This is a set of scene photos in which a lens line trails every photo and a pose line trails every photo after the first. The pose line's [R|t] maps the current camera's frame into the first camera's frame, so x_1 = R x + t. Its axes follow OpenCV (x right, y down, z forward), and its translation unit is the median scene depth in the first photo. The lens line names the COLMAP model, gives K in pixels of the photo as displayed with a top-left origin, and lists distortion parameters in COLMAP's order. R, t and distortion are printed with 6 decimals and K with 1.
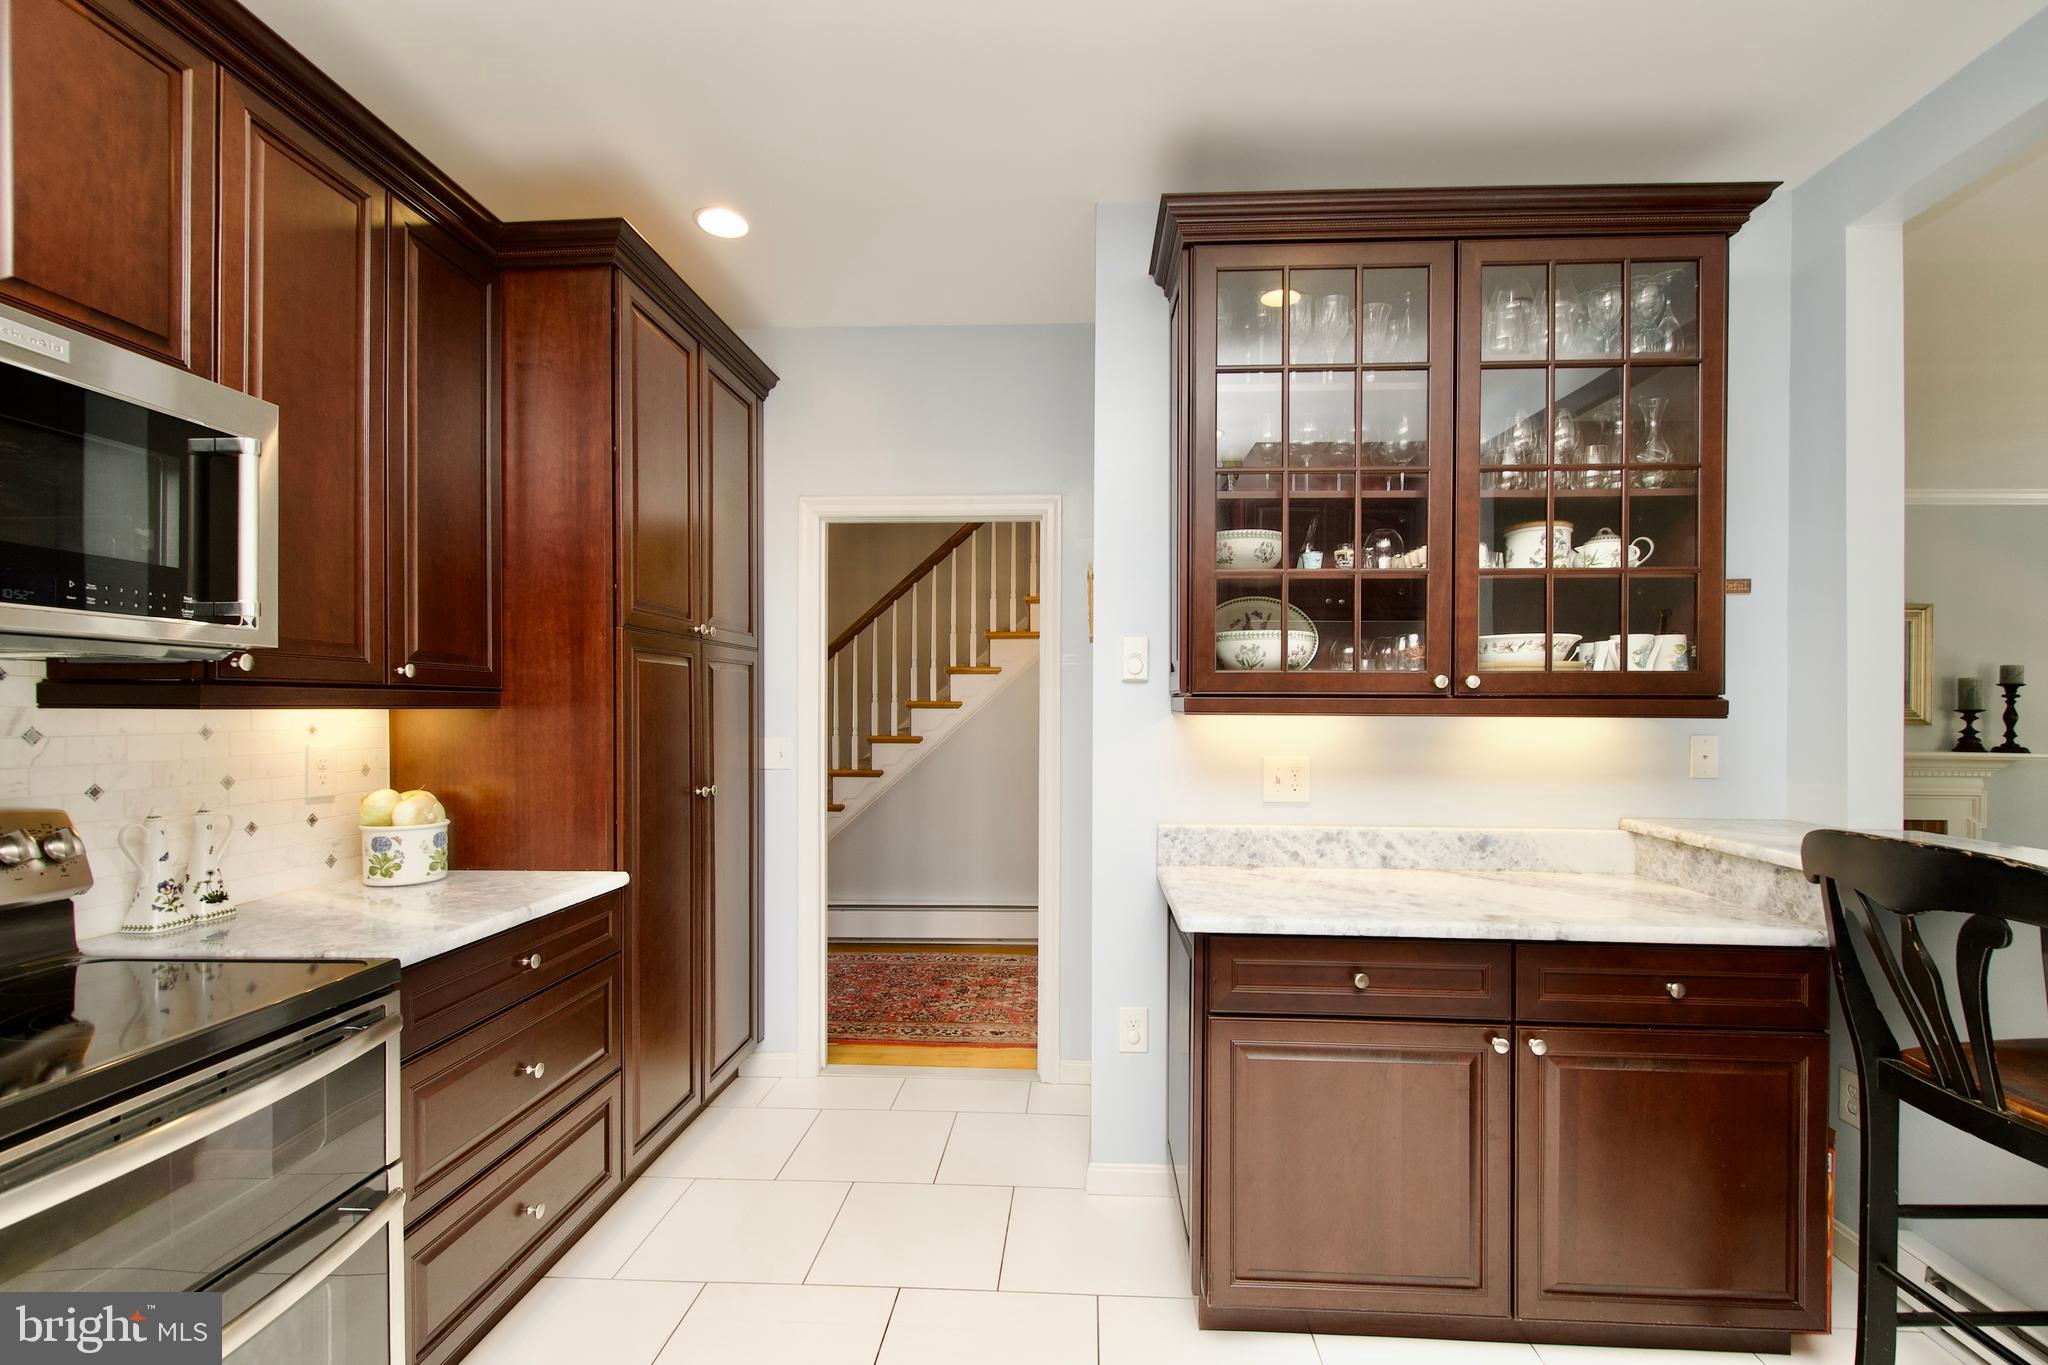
lens RADIAL K [[896.0, 0, 1027.7], [0, 896.0, 714.6], [0, 0, 1]] dist [0.002279, -0.005204]
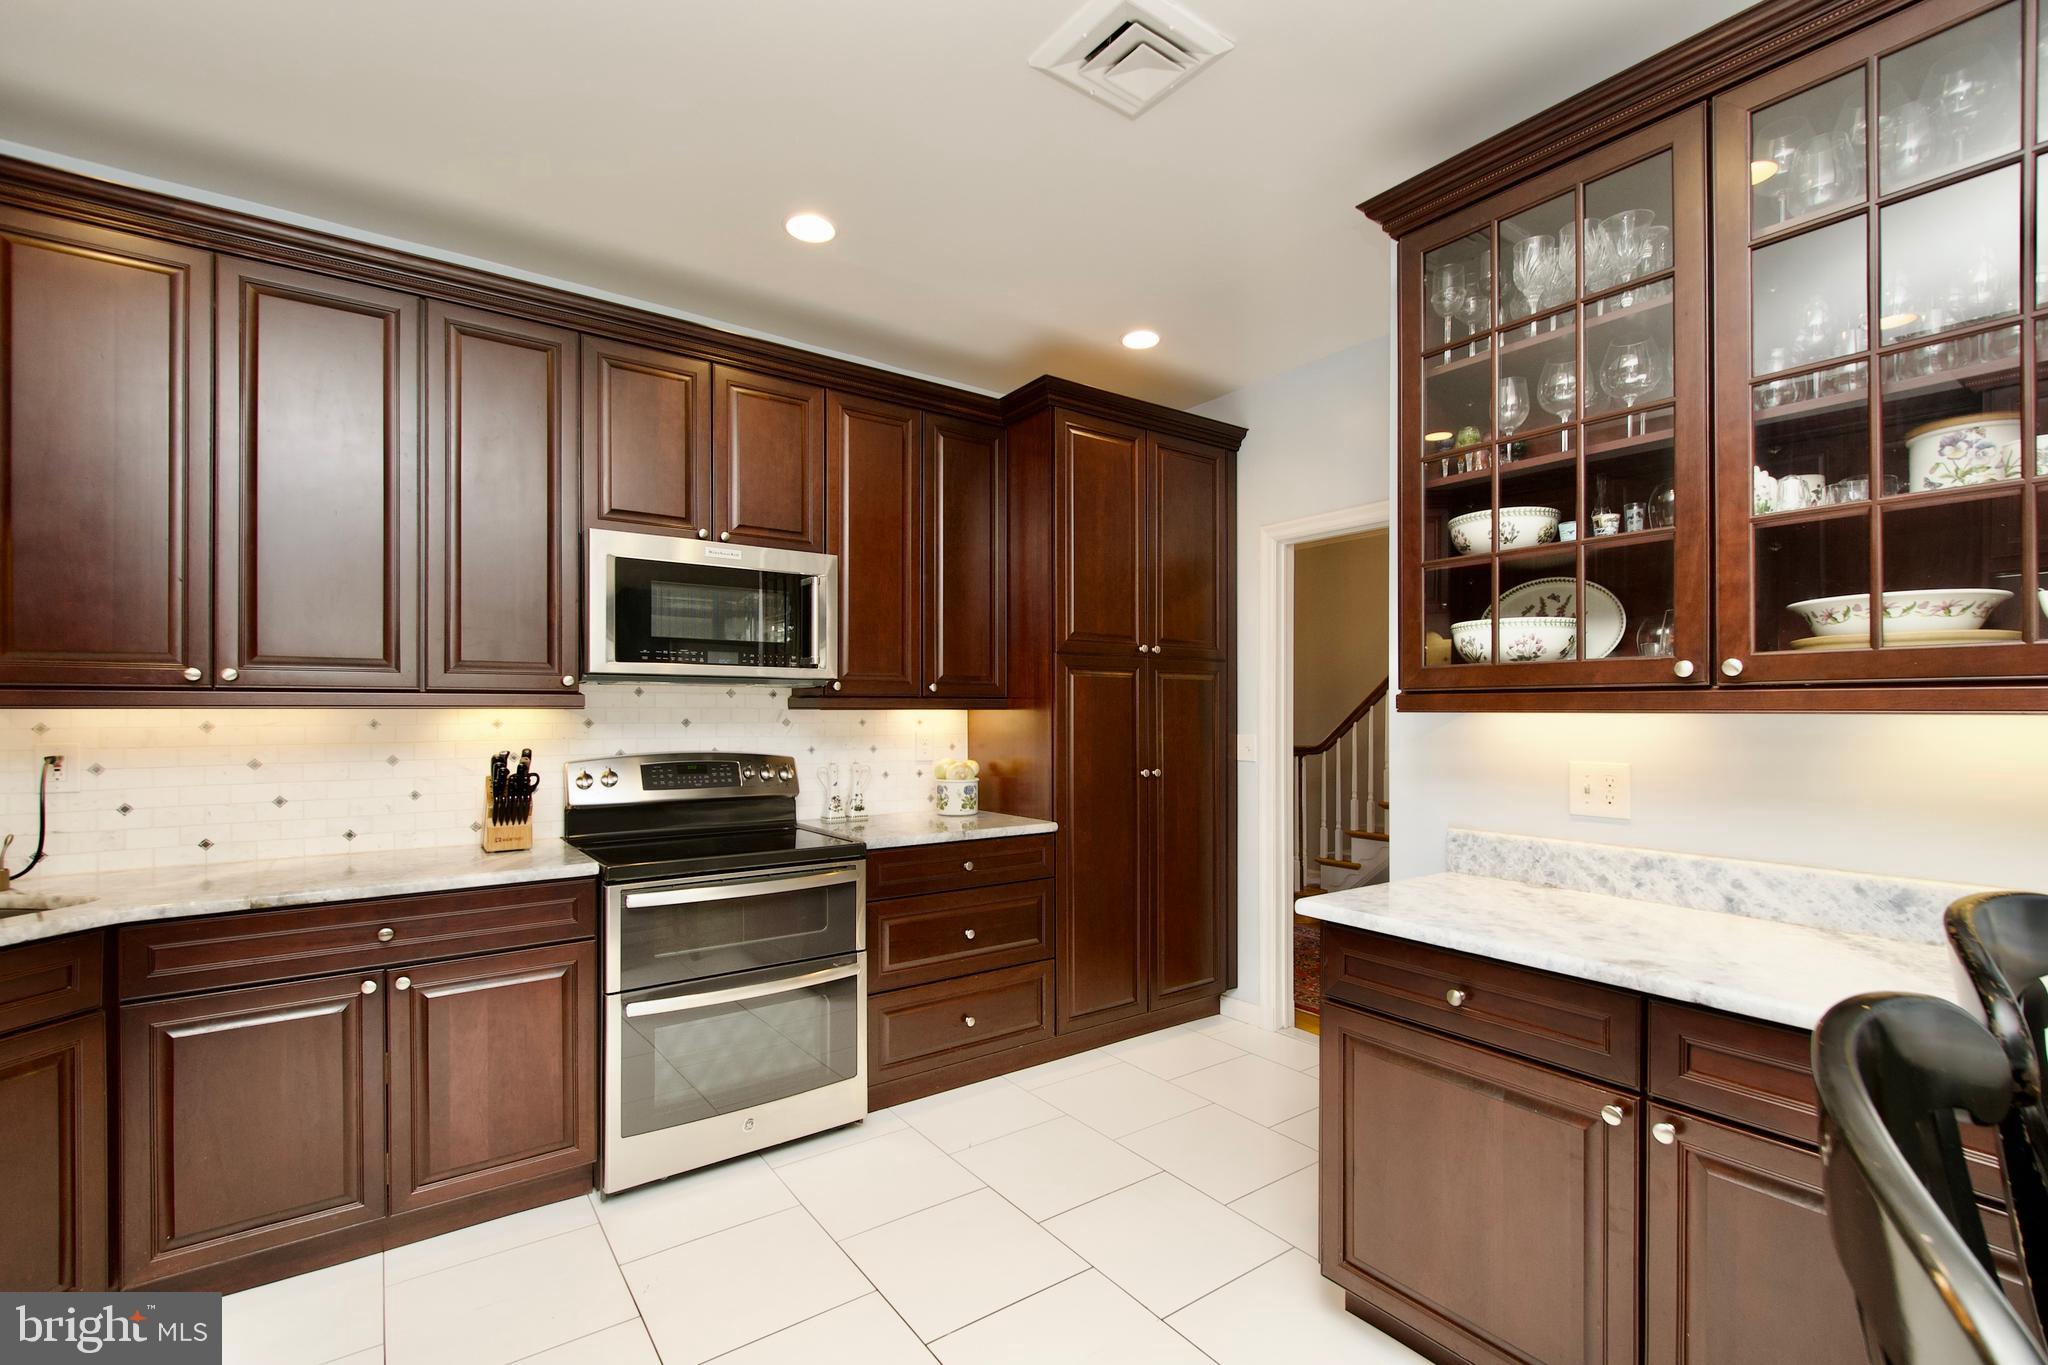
lens RADIAL K [[896.0, 0, 1039.9], [0, 896.0, 711.2], [0, 0, 1]] dist [0.002279, -0.005204]
pose [[0.635291, -0.002978, -0.772267, 0.686548], [-0.003876, 0.999968, -0.007044, 0.007445], [0.772263, 0.007468, 0.635259, 0.065068]]
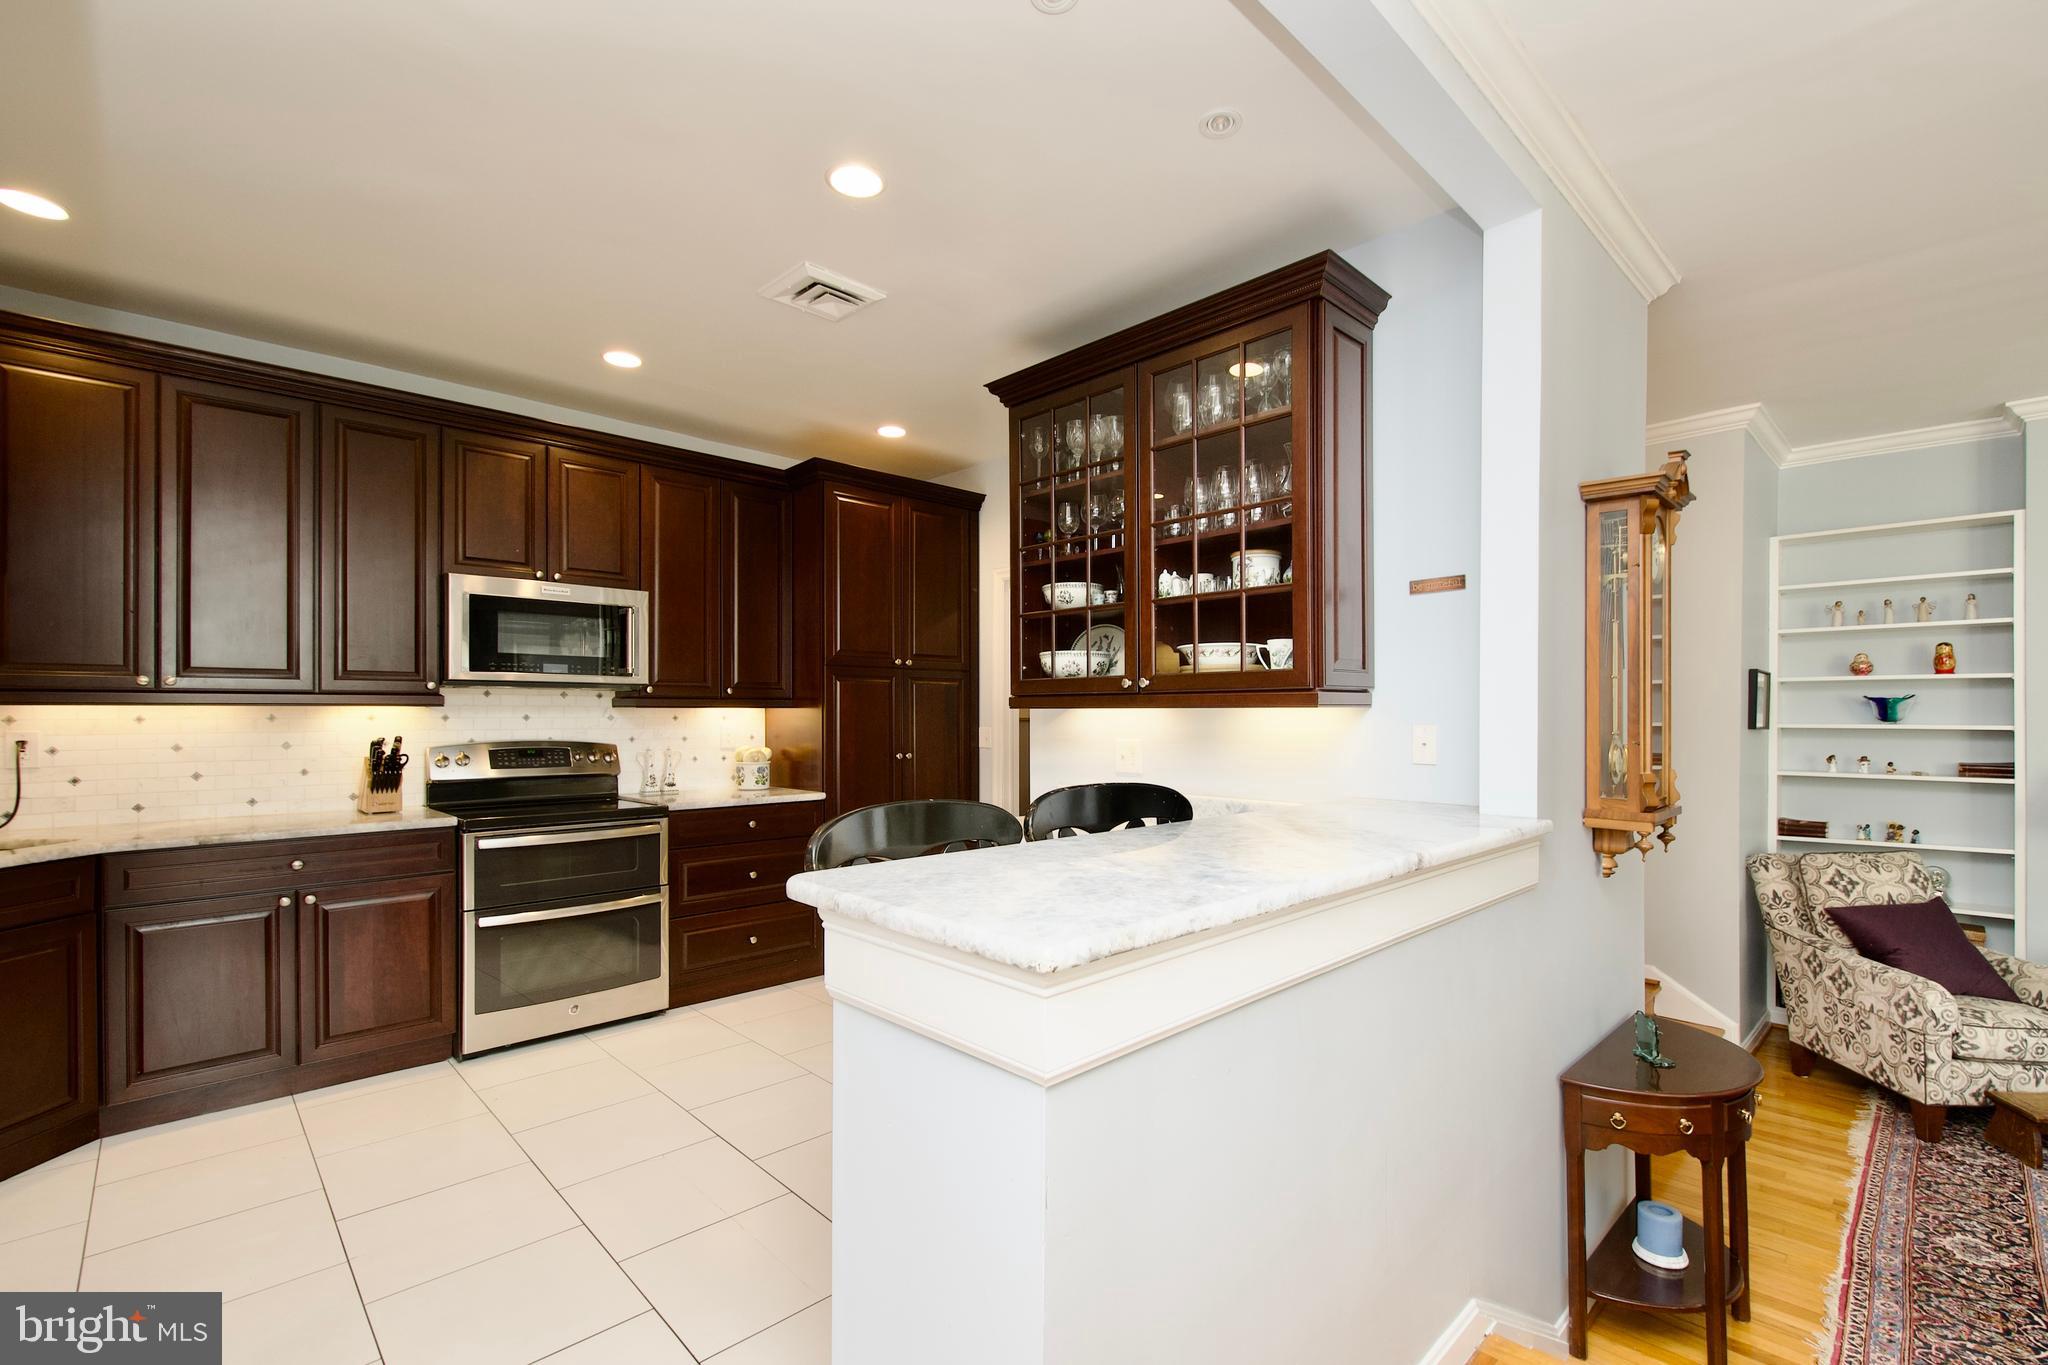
lens RADIAL K [[896.0, 0, 1044.8], [0, 896.0, 711.0], [0, 0, 1]] dist [0.002279, -0.005204]
pose [[0.738279, -0.004909, -0.674477, 1.266239], [-0.002490, 0.999947, -0.010003, 0.019963], [0.674491, 0.009064, 0.738228, -0.107942]]
